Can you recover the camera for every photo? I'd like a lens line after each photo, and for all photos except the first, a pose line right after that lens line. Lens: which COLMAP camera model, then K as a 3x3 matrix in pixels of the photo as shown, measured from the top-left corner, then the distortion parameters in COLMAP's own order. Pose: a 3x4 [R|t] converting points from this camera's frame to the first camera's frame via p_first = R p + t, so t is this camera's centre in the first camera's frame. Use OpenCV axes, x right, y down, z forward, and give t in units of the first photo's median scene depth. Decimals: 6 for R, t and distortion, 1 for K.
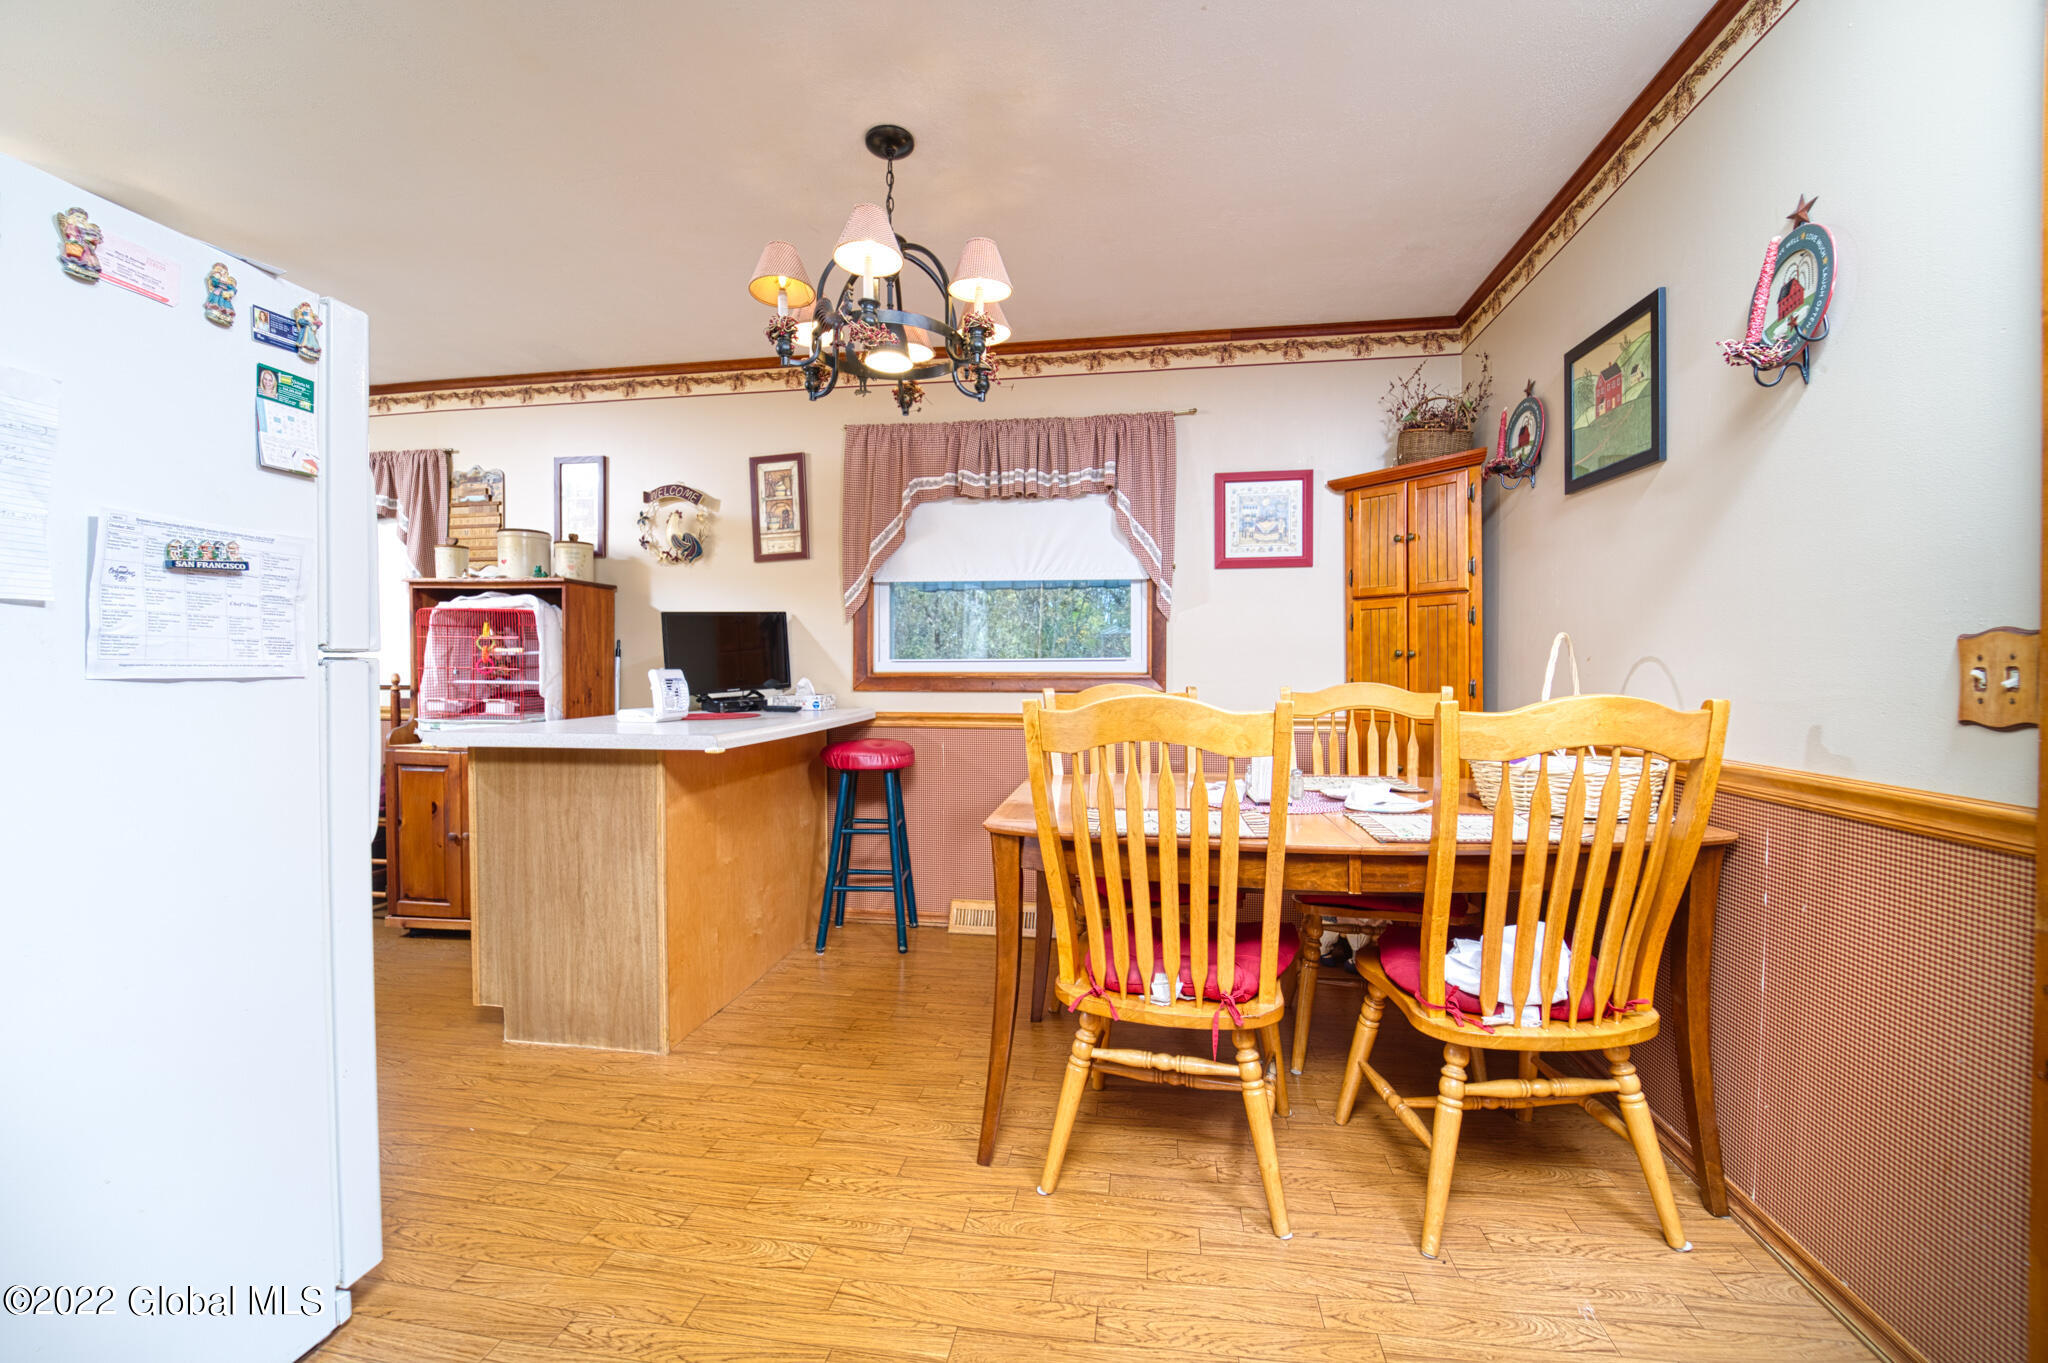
lens RADIAL K [[828.4, 0, 1027.2], [0, 828.4, 677.9], [0, 0, 1]] dist [-0.009898, 0.000002]
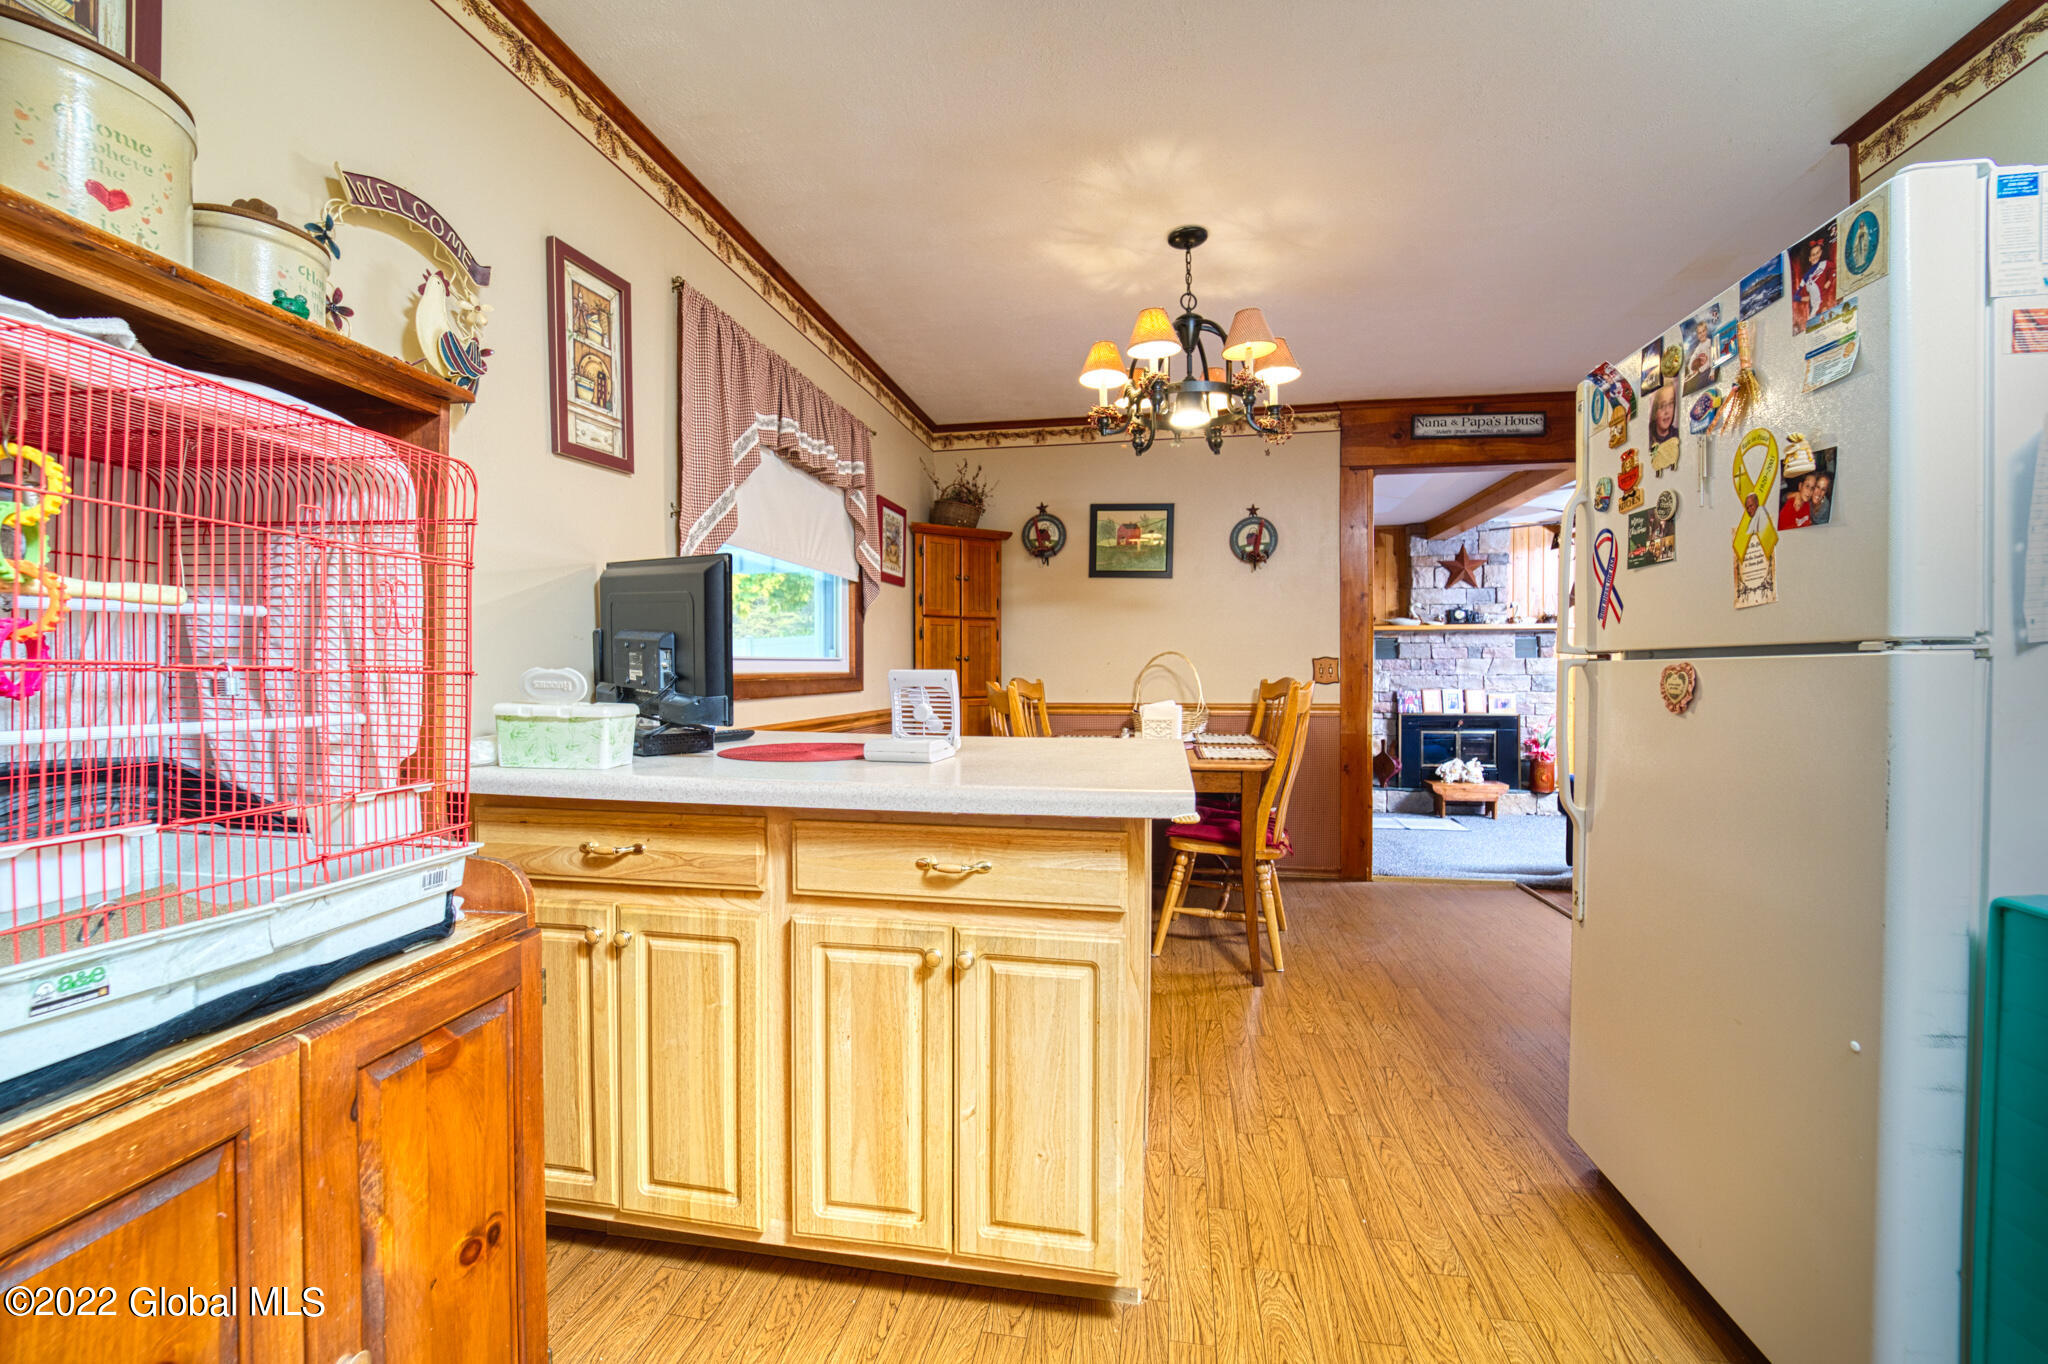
lens RADIAL K [[828.4, 0, 1027.2], [0, 828.4, 678.4], [0, 0, 1]] dist [-0.009898, 0.000002]
pose [[0.017685, -0.011617, 0.999776, -0.825586], [0.013381, 0.999846, 0.011381, -0.007283], [-0.999754, 0.013177, 0.017838, 0.719708]]
